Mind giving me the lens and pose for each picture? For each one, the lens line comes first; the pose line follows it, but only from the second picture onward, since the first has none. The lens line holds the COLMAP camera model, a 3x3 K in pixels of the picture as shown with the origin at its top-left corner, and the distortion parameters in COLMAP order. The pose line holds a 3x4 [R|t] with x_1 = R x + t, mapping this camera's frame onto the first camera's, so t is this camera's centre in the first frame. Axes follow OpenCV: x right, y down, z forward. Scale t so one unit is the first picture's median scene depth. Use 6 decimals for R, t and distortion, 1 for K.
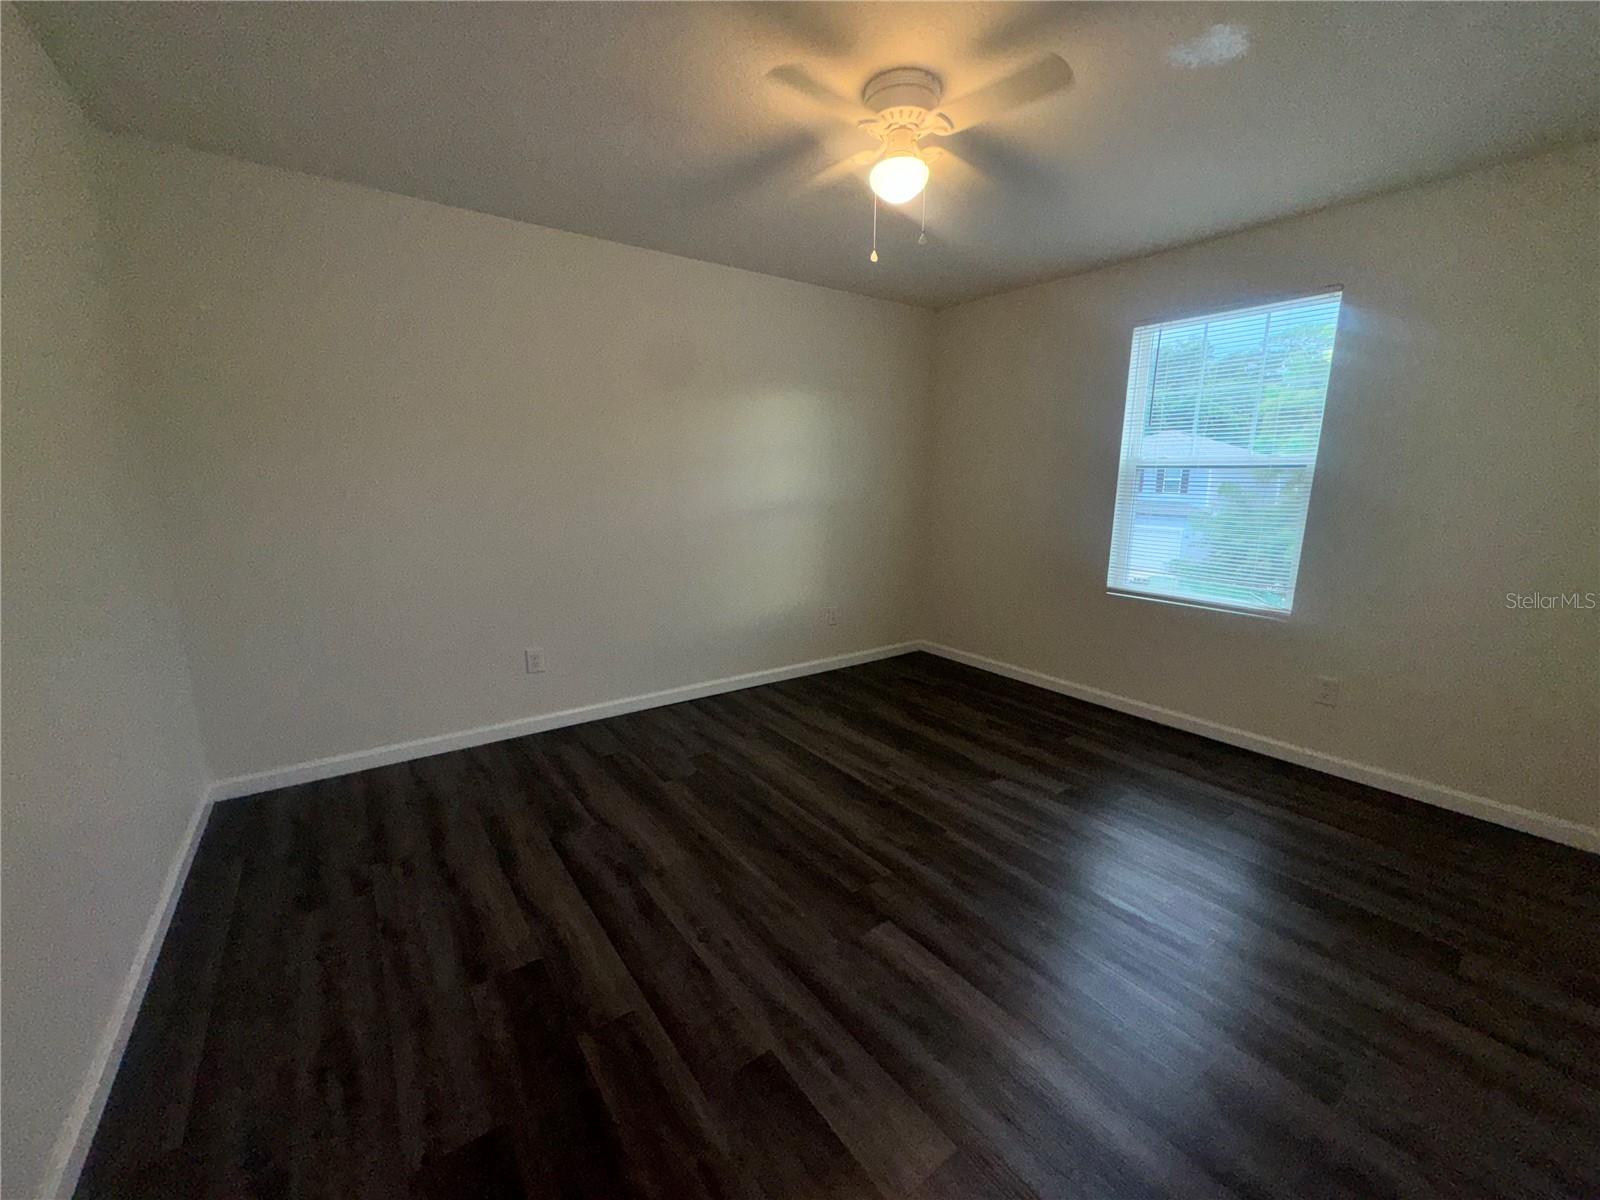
lens RADIAL K [[637.6, 0, 800.0], [0, 637.6, 600.0], [0, 0, 1]] dist [-0.000107, -0.000251]
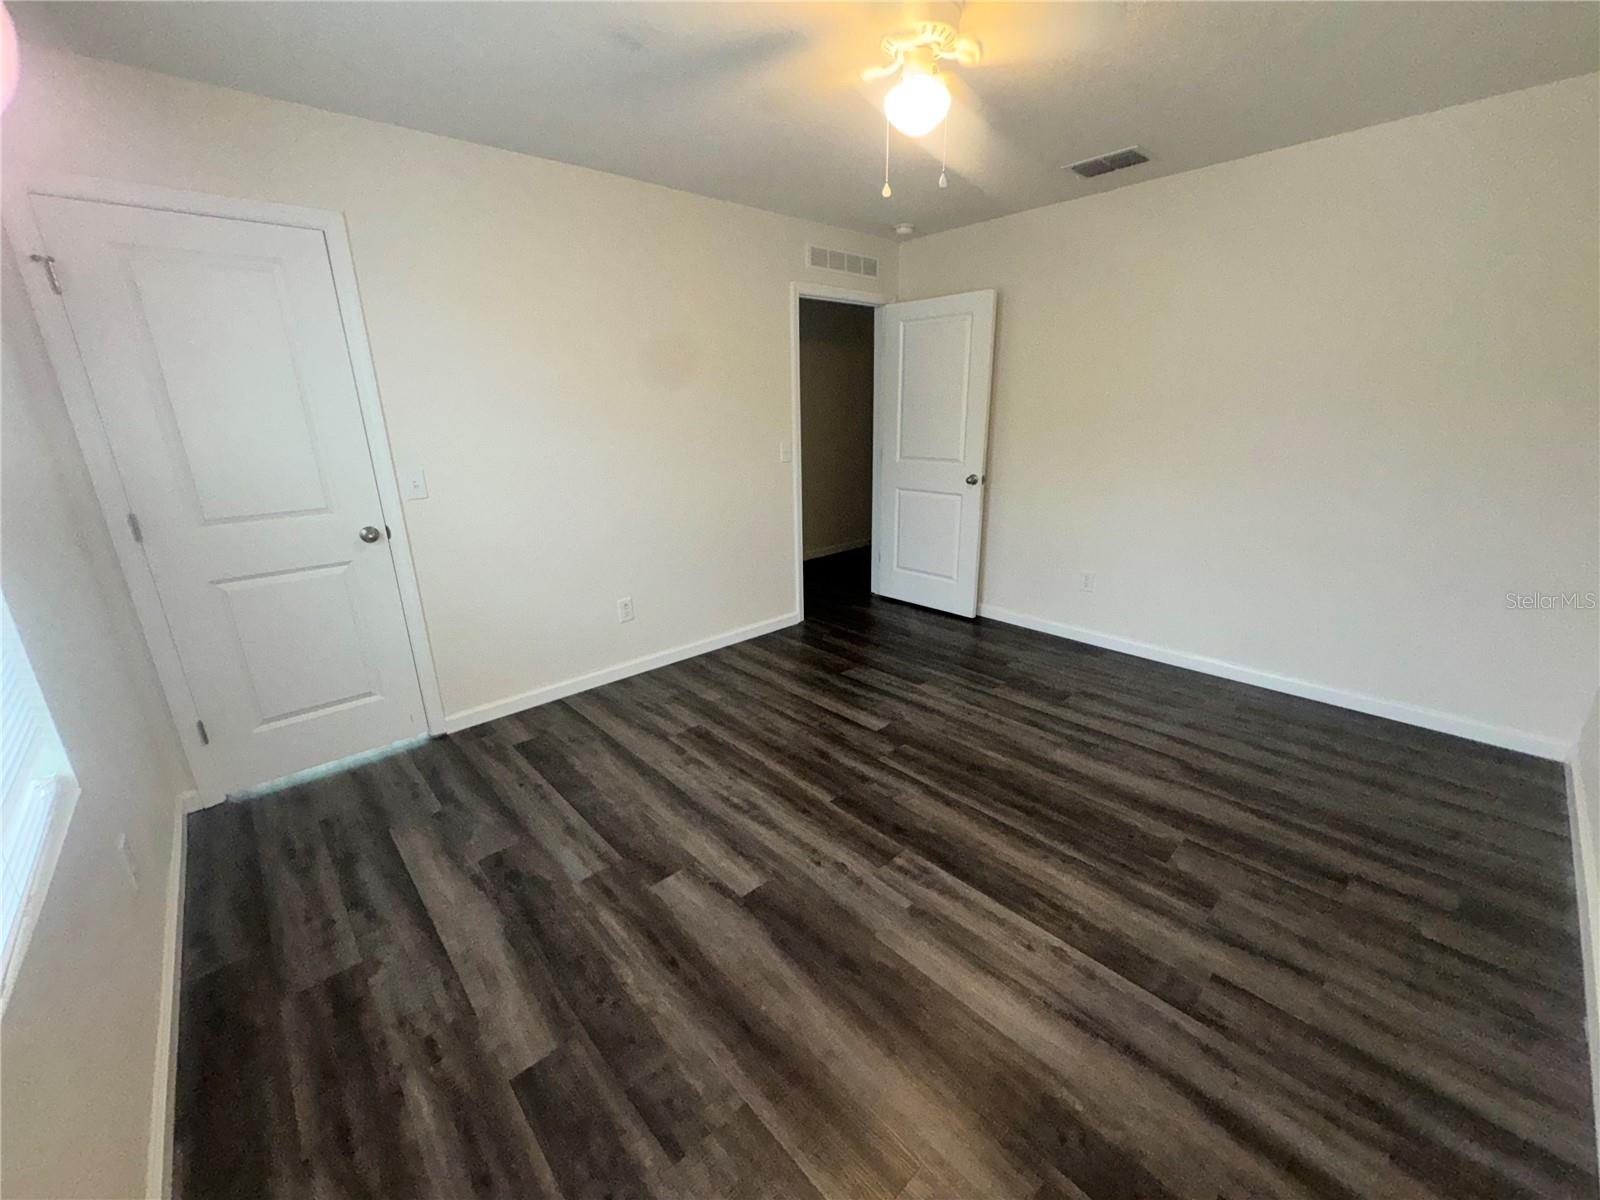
lens RADIAL K [[637.6, 0, 800.0], [0, 637.6, 600.0], [0, 0, 1]] dist [-0.000107, -0.000251]
pose [[-0.993237, 0.045795, -0.106695, 0.386678], [-0.008841, 0.886434, 0.462770, -0.389392], [0.115771, 0.460583, -0.880034, 1.806396]]
